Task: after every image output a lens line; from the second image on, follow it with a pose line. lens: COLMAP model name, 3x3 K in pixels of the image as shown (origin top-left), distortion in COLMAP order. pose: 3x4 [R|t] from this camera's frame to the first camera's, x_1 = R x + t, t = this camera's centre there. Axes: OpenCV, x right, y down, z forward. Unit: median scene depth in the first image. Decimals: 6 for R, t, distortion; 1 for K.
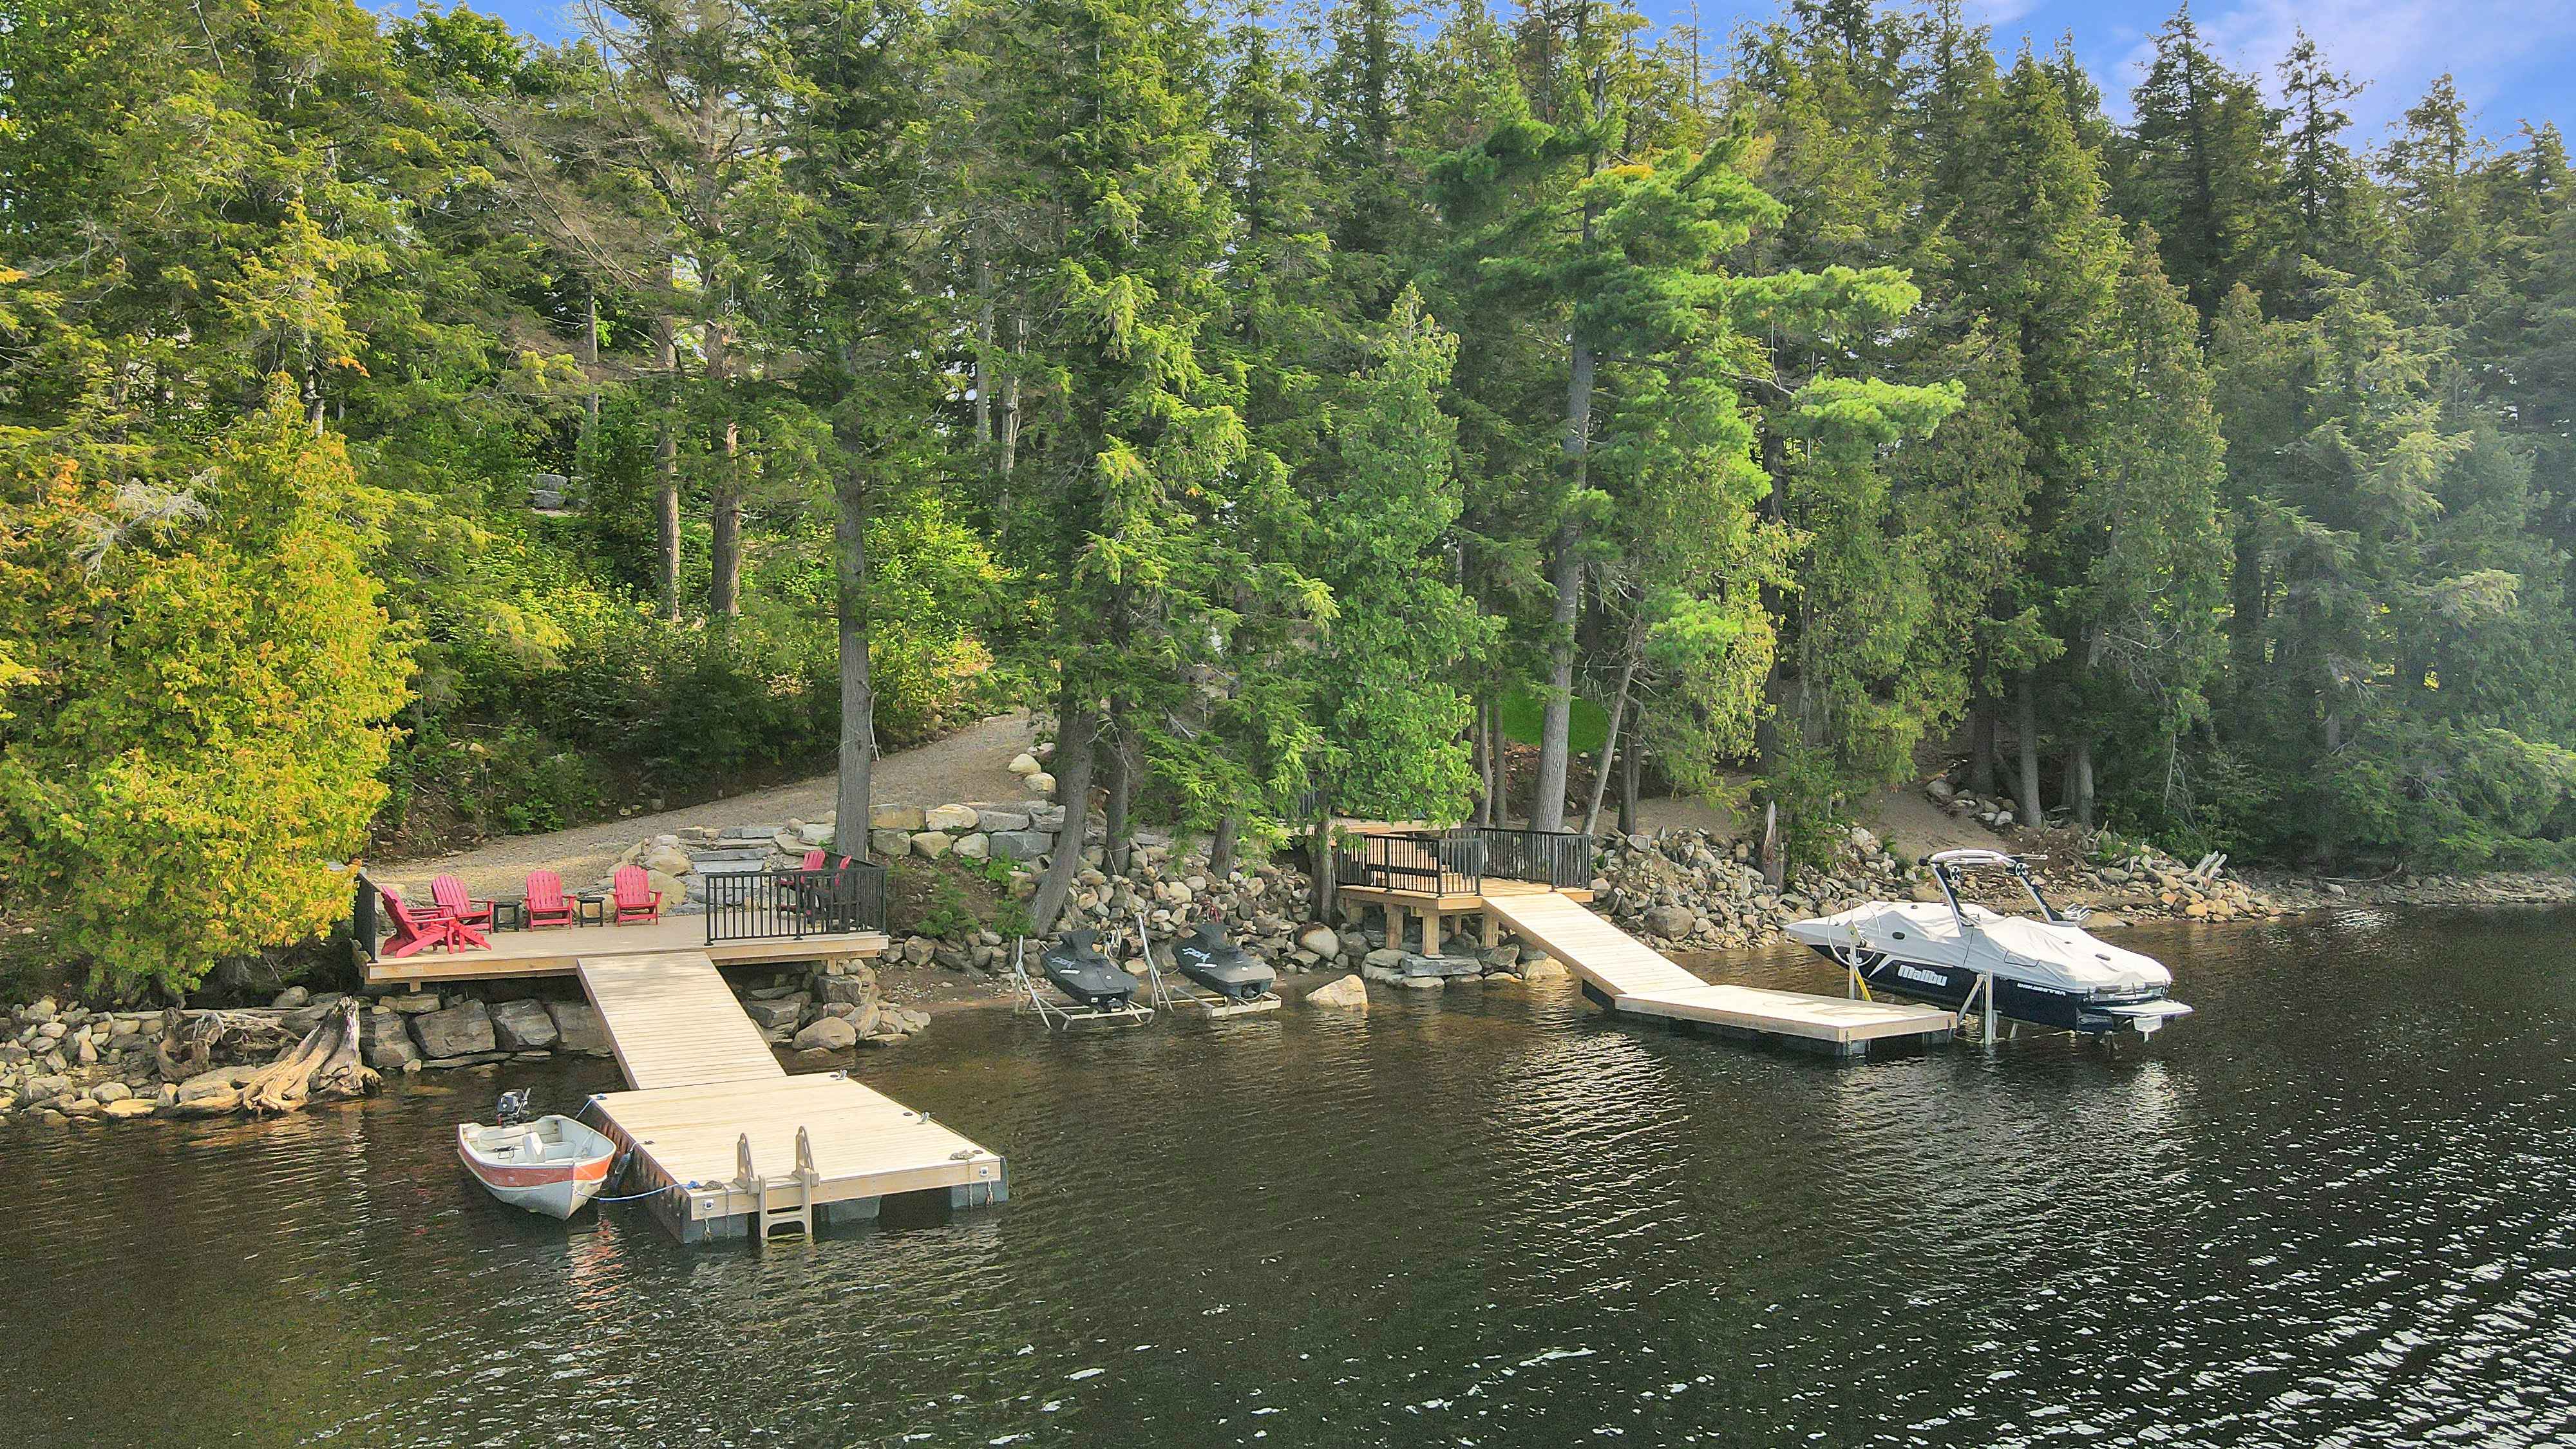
lens RADIAL K [[1948.2, 0, 1285.1], [0, 1948.2, 726.1], [0, 0, 1]] dist [-0.023442, 0.017554]
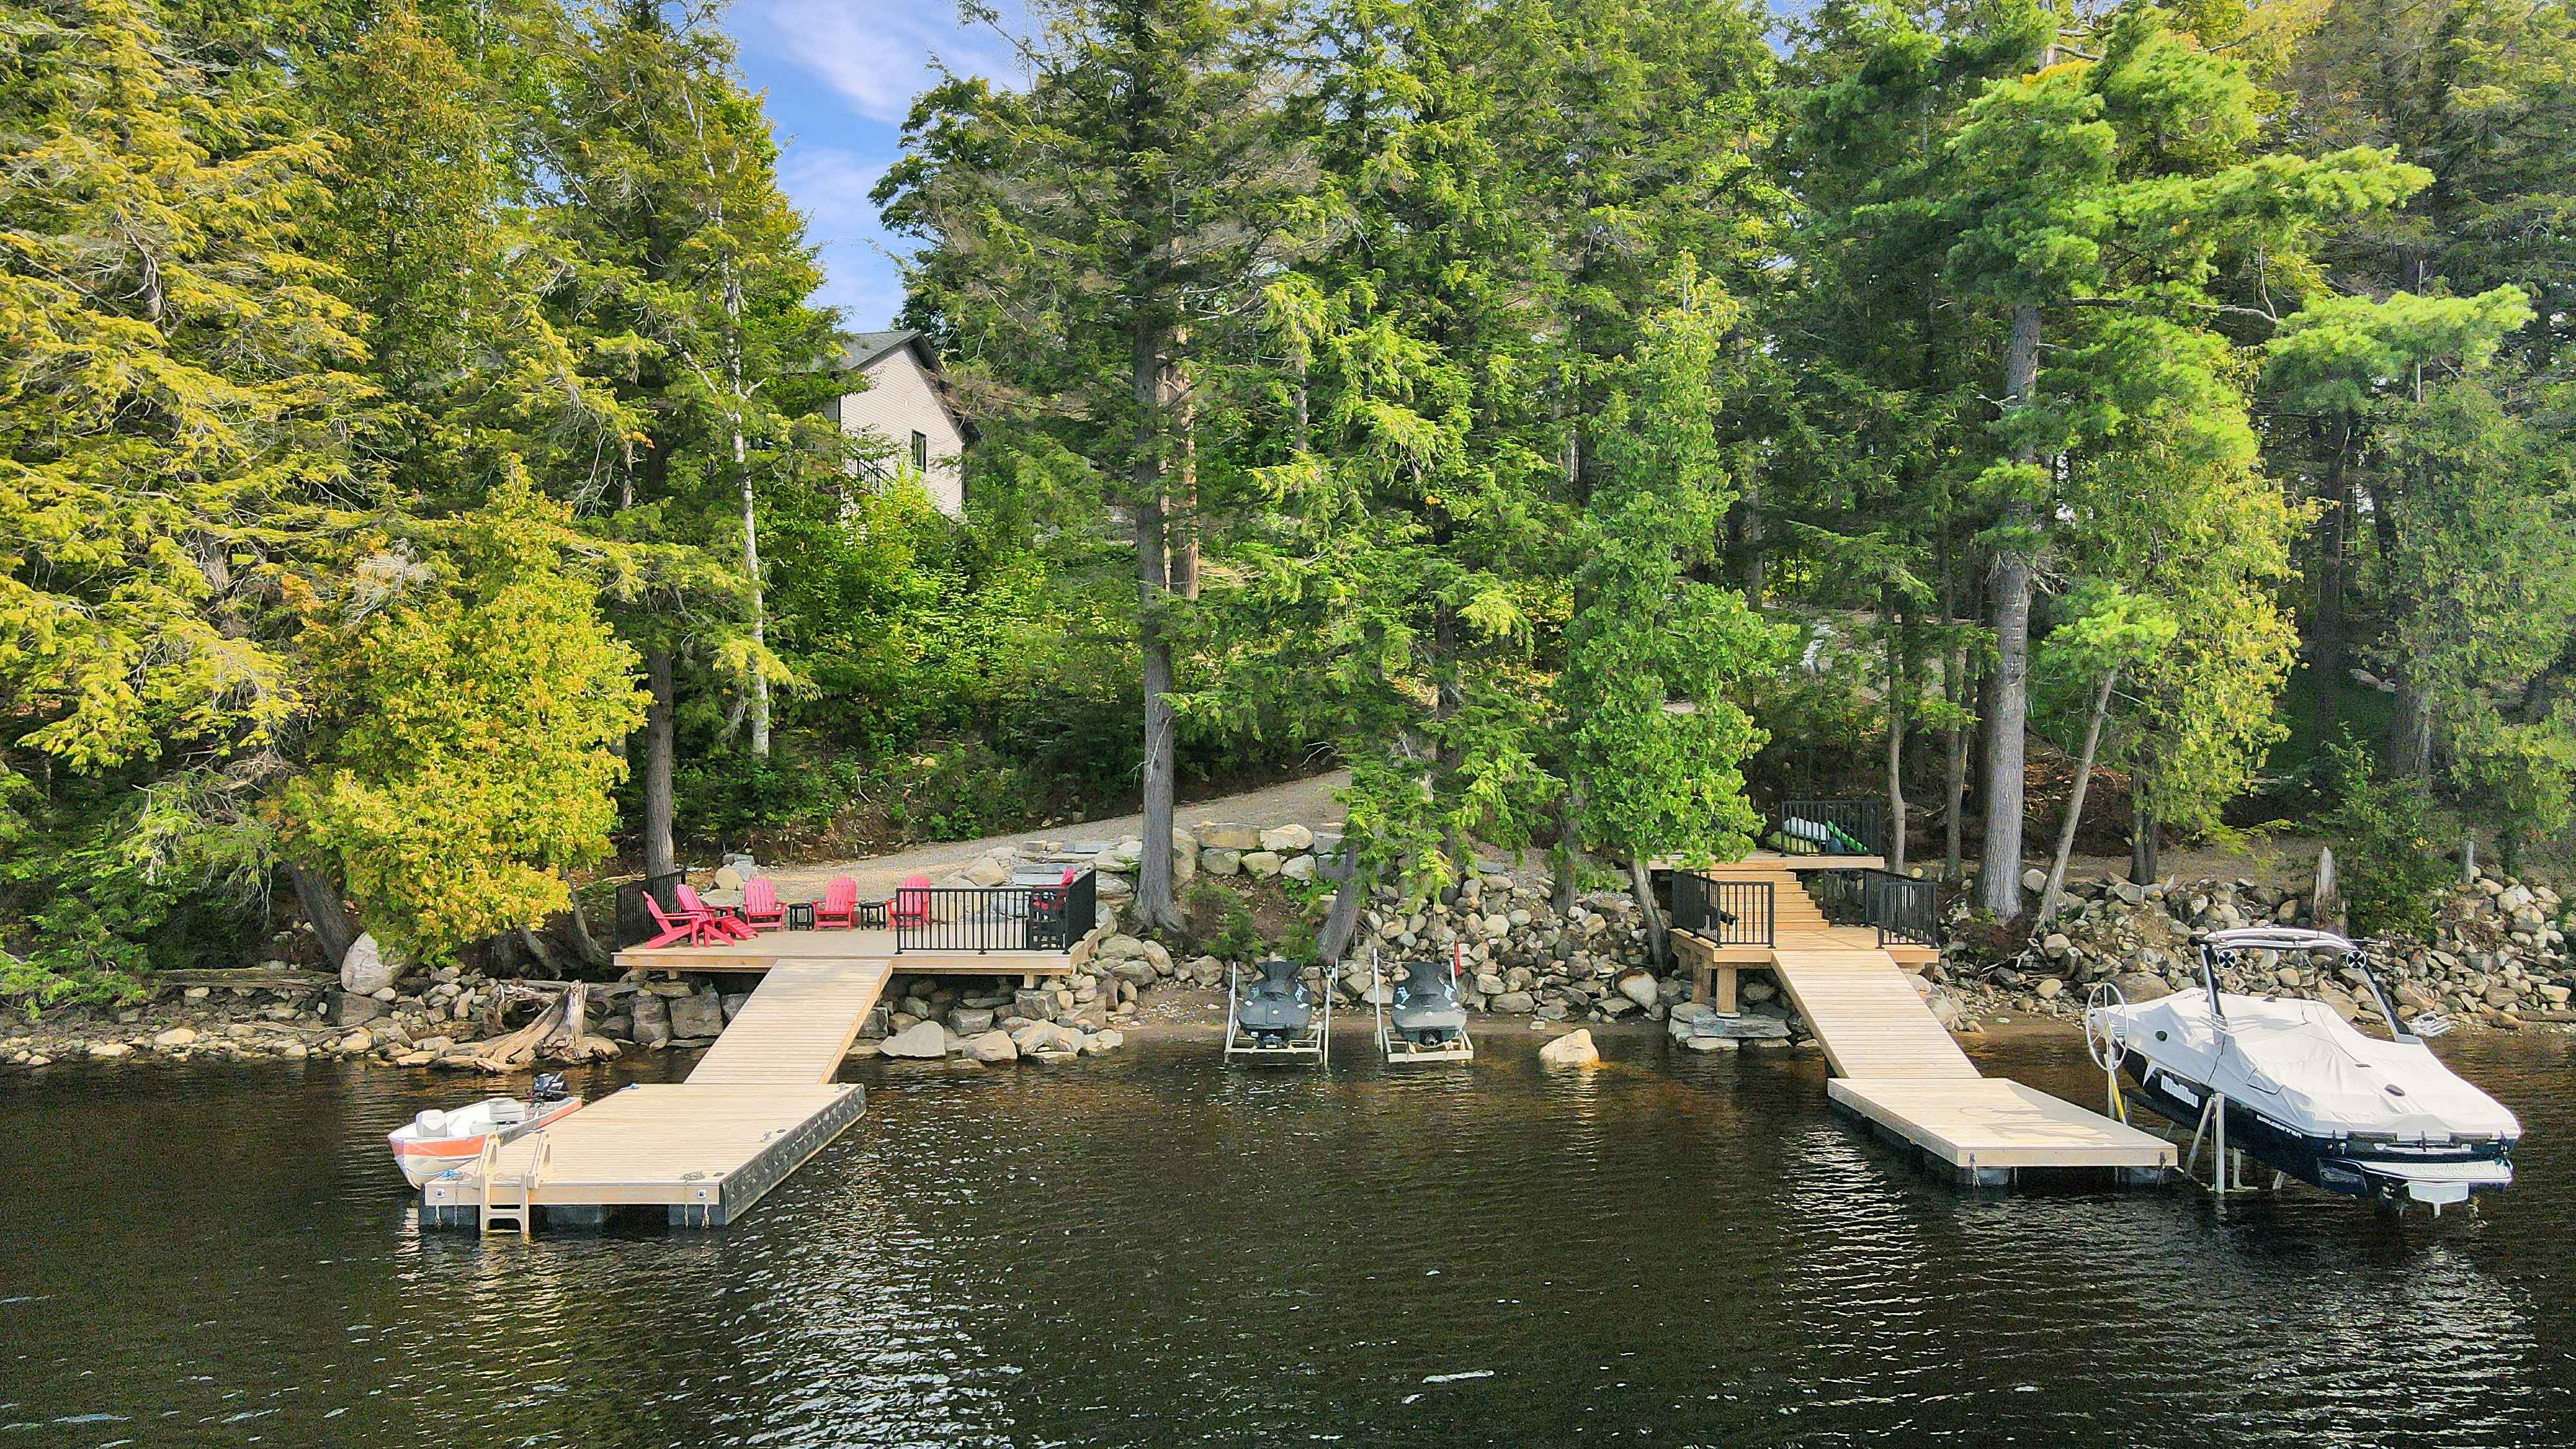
lens RADIAL K [[1948.2, 0, 1284.9], [0, 1948.2, 722.3], [0, 0, 1]] dist [-0.023442, 0.017554]
pose [[0.864779, 0.002026, -0.502149, 0.389490], [-0.003172, 0.999994, -0.001428, -0.013048], [0.502143, 0.002828, 0.864780, 0.162850]]
